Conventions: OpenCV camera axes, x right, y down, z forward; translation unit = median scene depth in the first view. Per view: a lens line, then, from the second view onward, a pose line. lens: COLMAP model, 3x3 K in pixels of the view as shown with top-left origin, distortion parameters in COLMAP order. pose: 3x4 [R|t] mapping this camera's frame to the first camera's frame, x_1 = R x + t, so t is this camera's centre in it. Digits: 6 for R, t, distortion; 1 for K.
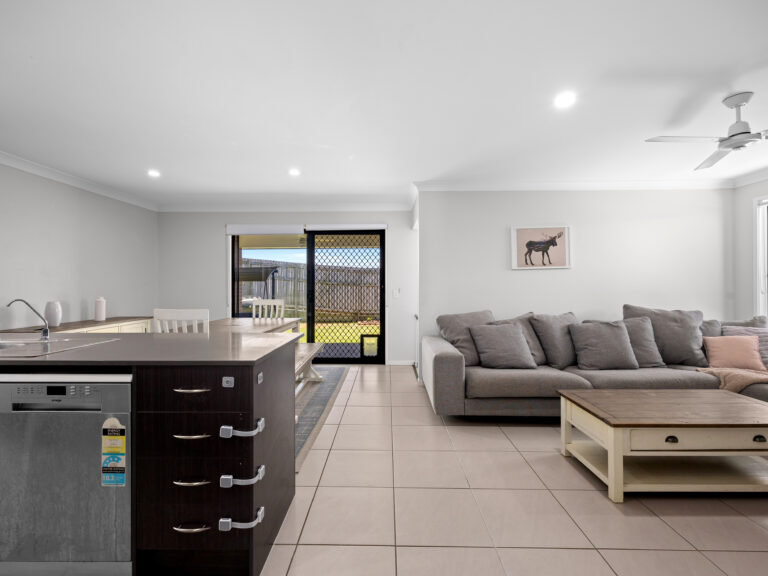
lens RADIAL K [[333.2, 0, 385.3], [0, 333.2, 289.6], [0, 0, 1]] dist [-0.000698, 0.000285]
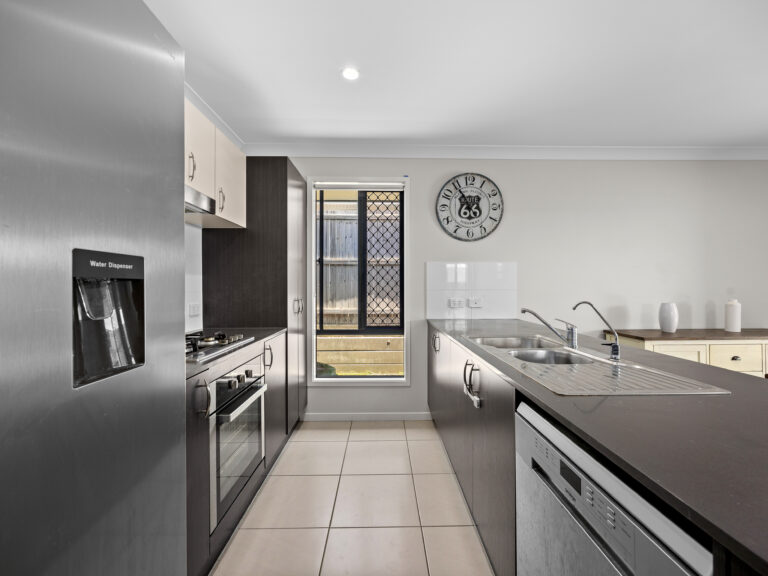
lens RADIAL K [[333.2, 0, 385.3], [0, 333.2, 289.6], [0, 0, 1]] dist [-0.000698, 0.000285]
pose [[0.025485, 0.012304, -0.999599, -0.114388], [-0.006527, 0.999905, 0.012142, -0.001890], [0.999654, 0.006215, 0.025563, 0.172410]]
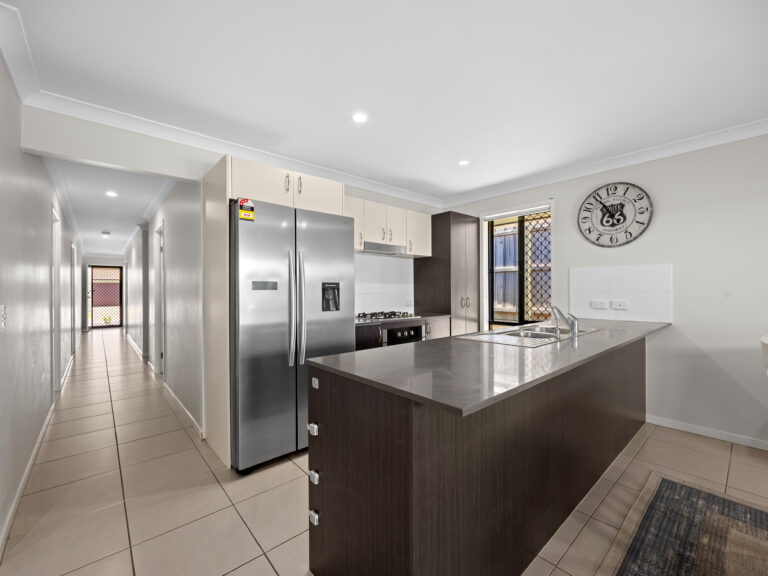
lens RADIAL K [[325.8, 0, 385.5], [0, 325.8, 289.7], [0, 0, 1]] dist [-0.001280, -0.000619]
pose [[-0.742588, 0.006038, -0.669721, 0.028447], [0.000998, 0.999968, 0.007909, -0.006180], [0.669747, 0.005204, -0.742571, 0.503935]]
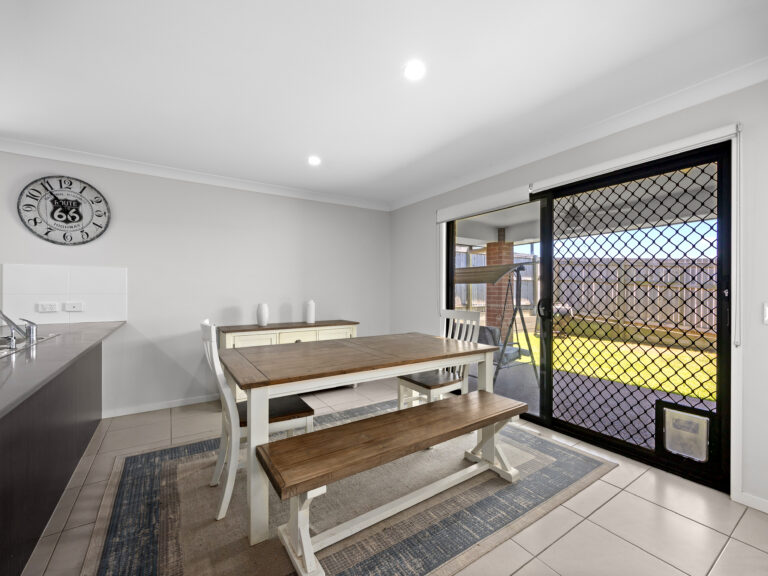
lens RADIAL K [[333.2, 0, 385.3], [0, 333.2, 289.6], [0, 0, 1]] dist [-0.000698, 0.000285]
pose [[0.559326, 0.002254, -0.828945, 0.095623], [-0.010128, 0.999940, -0.004114, -0.006283], [0.828886, 0.010697, 0.559315, 0.472612]]
